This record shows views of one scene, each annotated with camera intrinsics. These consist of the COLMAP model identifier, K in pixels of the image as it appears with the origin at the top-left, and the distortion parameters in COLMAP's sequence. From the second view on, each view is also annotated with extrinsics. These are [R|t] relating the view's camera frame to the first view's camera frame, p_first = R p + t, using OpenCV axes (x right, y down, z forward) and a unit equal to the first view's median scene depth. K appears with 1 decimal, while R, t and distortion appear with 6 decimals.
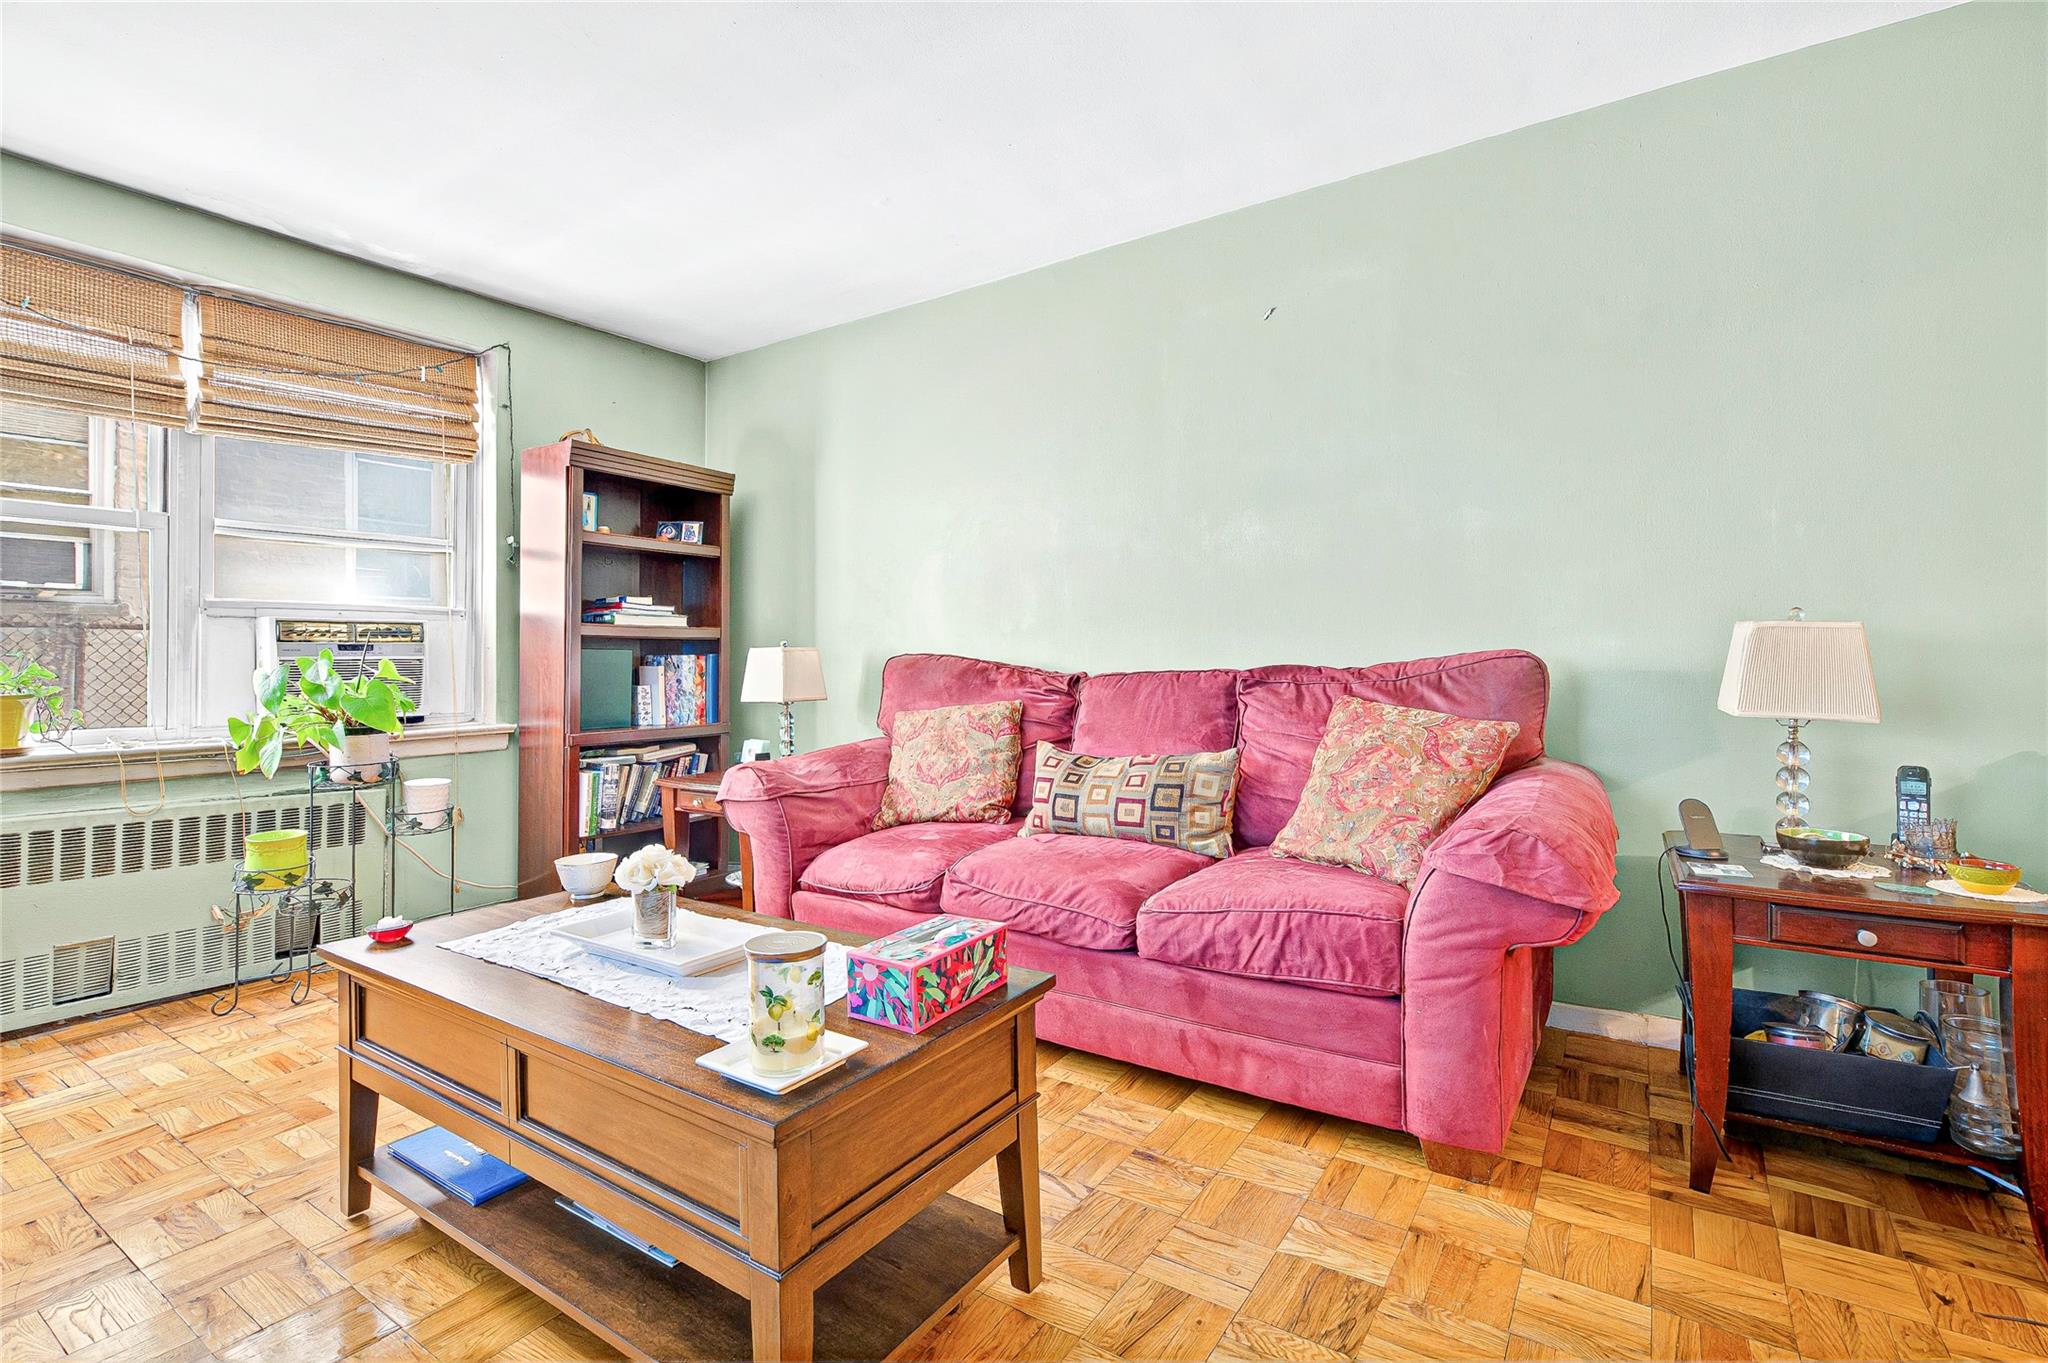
lens RADIAL K [[938.3, 0, 1030.9], [0, 938.3, 655.0], [0, 0, 1]] dist [-0.000099, -0.000145]
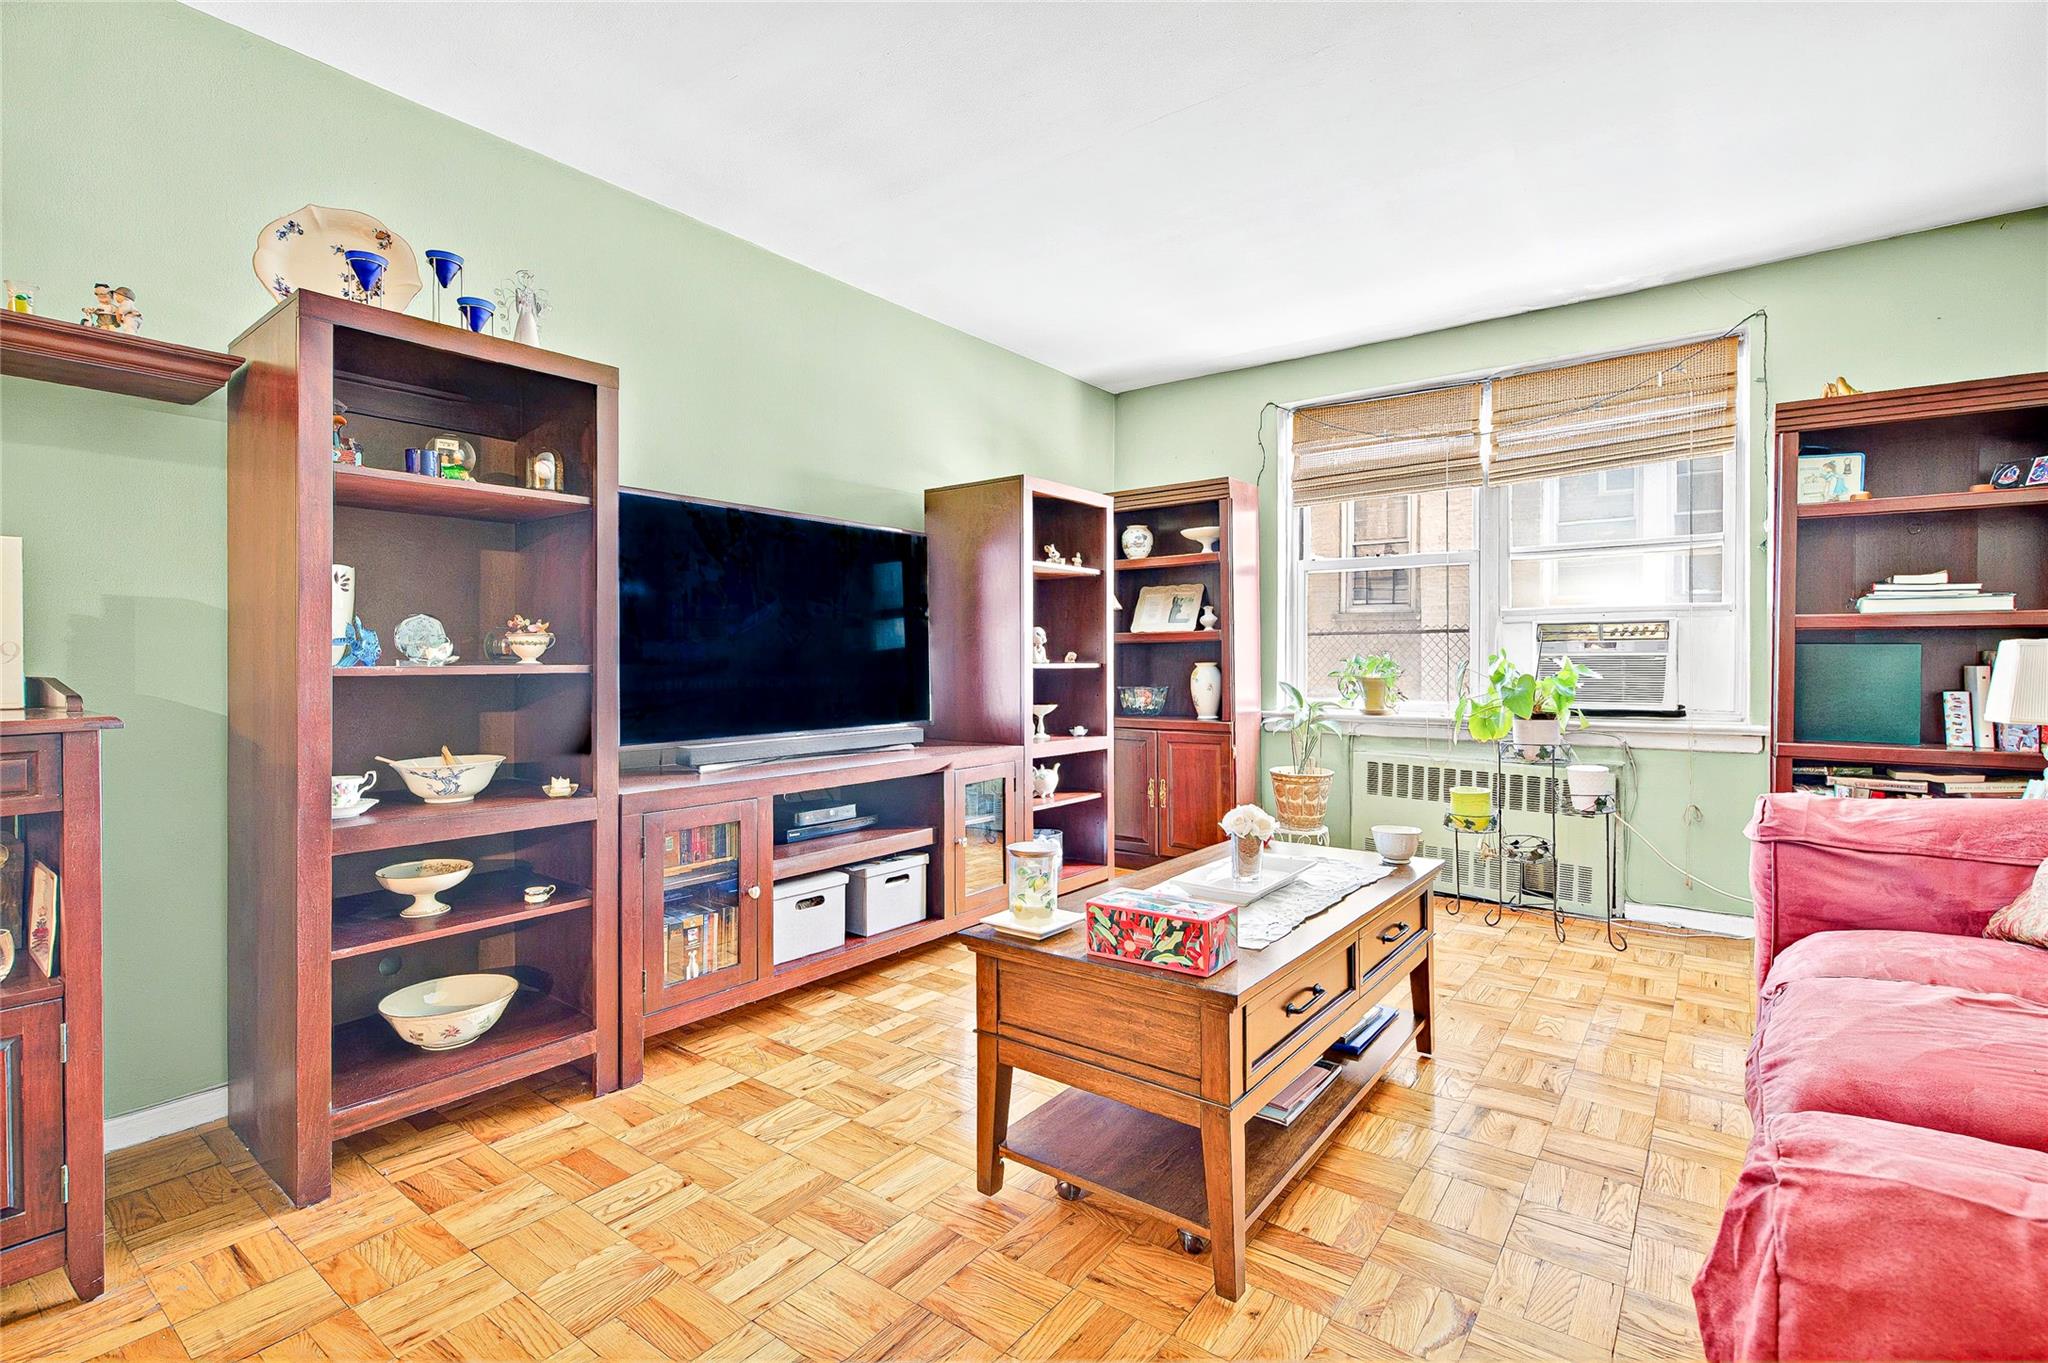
lens RADIAL K [[938.3, 0, 1030.9], [0, 938.3, 655.0], [0, 0, 1]] dist [-0.000099, -0.000145]
pose [[-0.054478, 0.003687, -0.998508, 0.501230], [0.007118, 0.999969, 0.003304, -0.005059], [0.998490, -0.006927, -0.054502, 0.427804]]
